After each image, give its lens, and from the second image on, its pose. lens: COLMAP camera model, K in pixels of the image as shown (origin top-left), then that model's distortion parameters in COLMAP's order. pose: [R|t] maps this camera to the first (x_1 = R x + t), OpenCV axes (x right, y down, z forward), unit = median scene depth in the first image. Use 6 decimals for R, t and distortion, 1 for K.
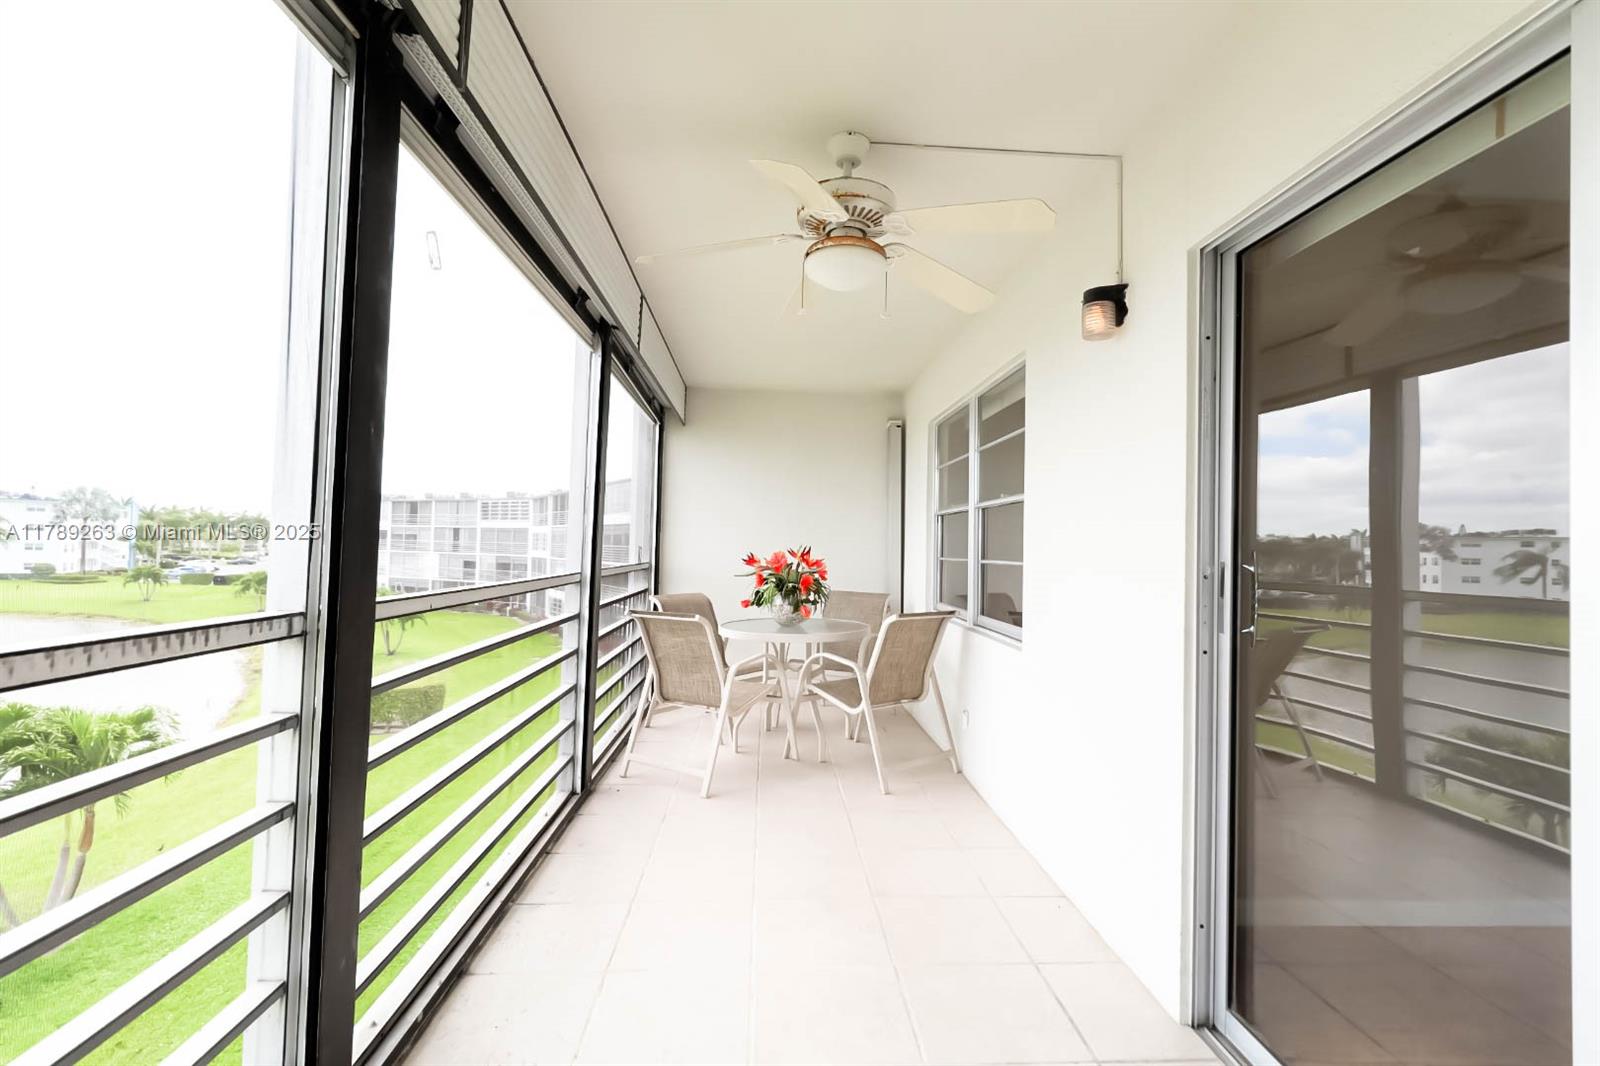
lens RADIAL K [[737.2, 0, 804.4], [0, 737.2, 536.1], [0, 0, 1]] dist [-0.000389, 0.000426]
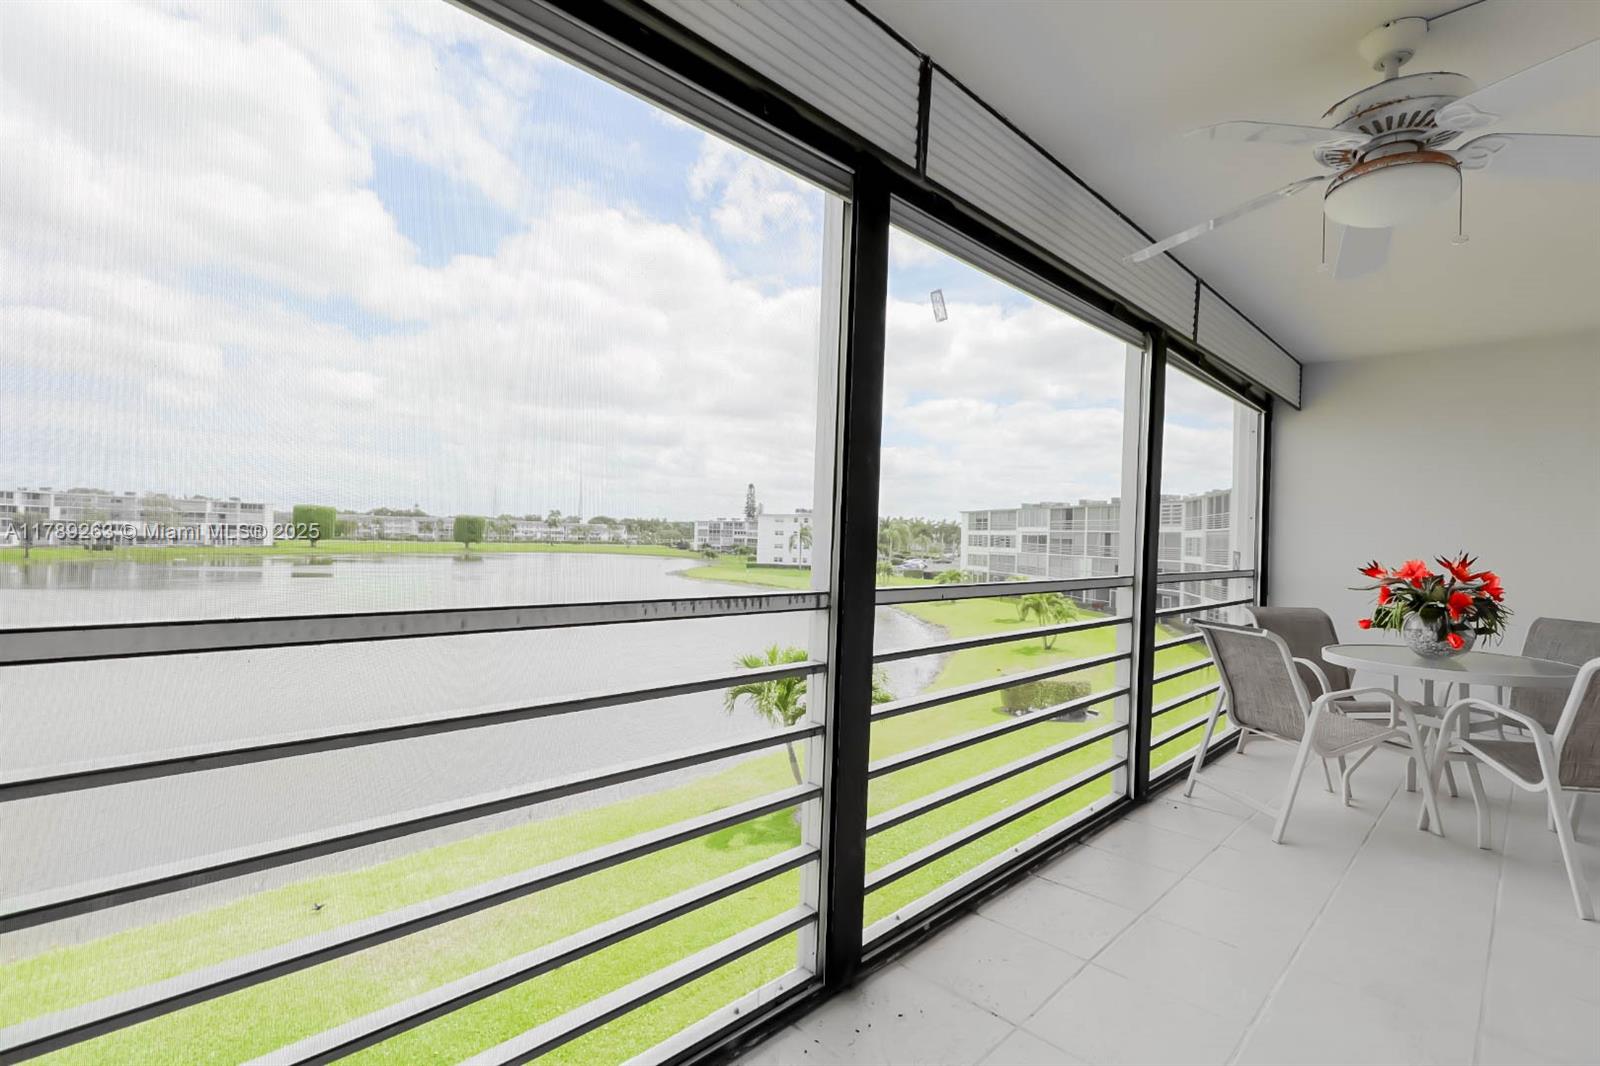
lens RADIAL K [[737.2, 0, 804.3], [0, 737.2, 538.6], [0, 0, 1]] dist [-0.000389, 0.000426]
pose [[0.663517, -0.000836, -0.748160, 0.122592], [-0.001316, 0.999997, -0.002285, 0.001282], [0.748160, 0.002500, 0.663514, 0.009152]]
